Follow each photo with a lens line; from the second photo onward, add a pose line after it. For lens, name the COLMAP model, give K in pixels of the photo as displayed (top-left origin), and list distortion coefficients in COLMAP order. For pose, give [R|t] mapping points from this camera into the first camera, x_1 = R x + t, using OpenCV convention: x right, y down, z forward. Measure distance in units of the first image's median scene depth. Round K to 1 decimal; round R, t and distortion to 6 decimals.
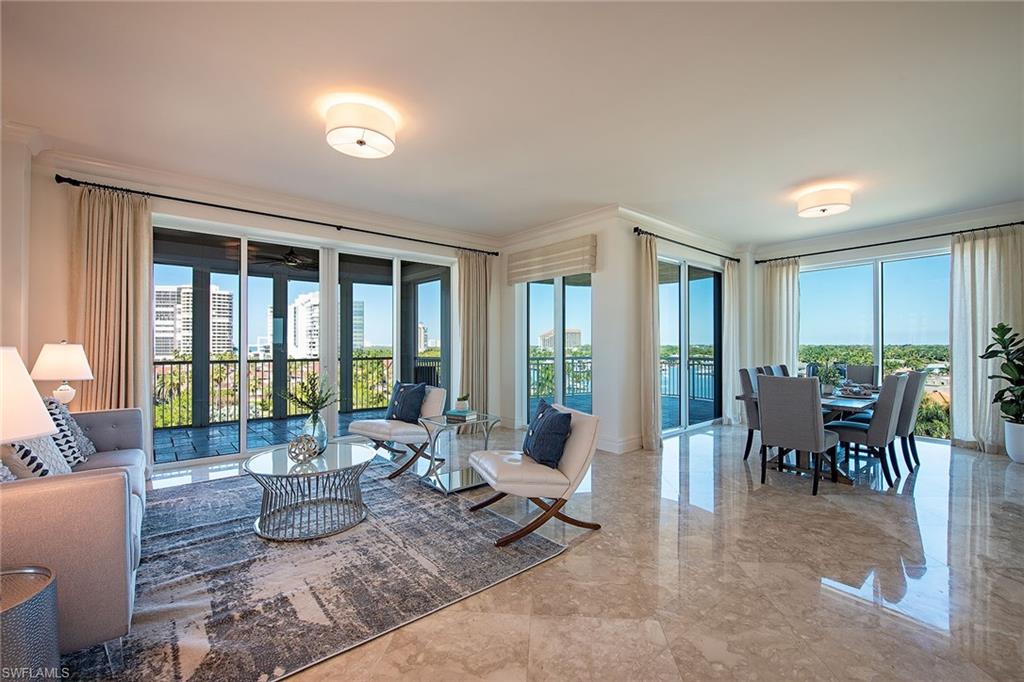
lens RADIAL K [[431.8, 0, 512.0], [0, 431.8, 341.0], [0, 0, 1]] dist [-0.013707, -0.000215]
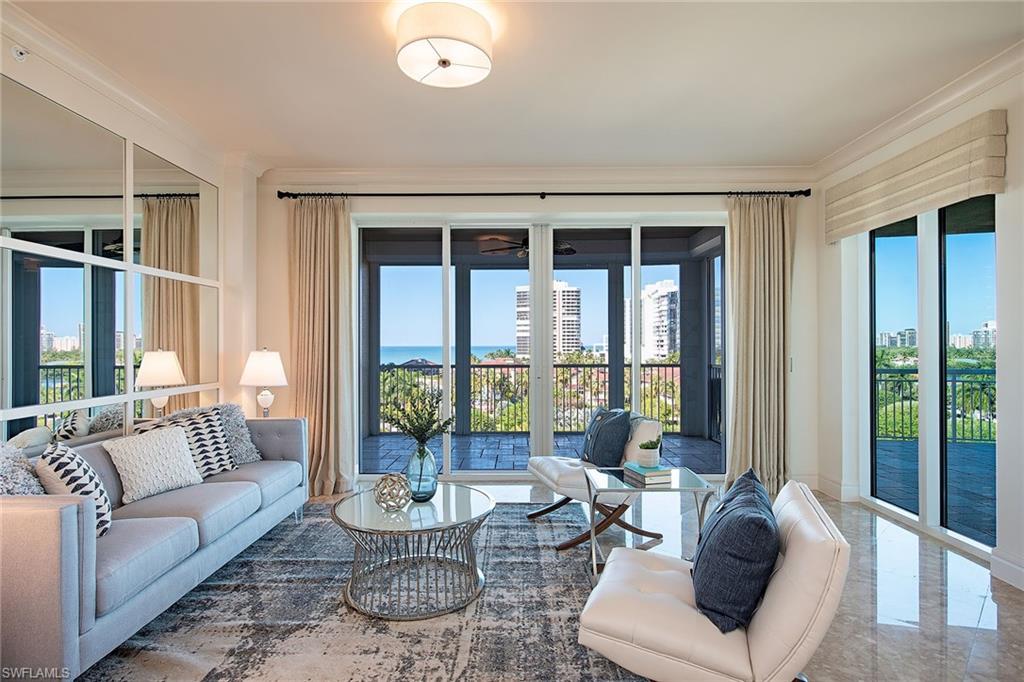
lens RADIAL K [[540.5, 0, 512.0], [0, 540.5, 341.0], [0, 0, 1]] dist [0.000391, -0.001421]
pose [[0.757842, -0.005559, -0.652414, 0.185800], [0.008603, 0.999962, 0.001474, -0.009865], [0.652381, -0.006730, 0.757861, 0.258416]]
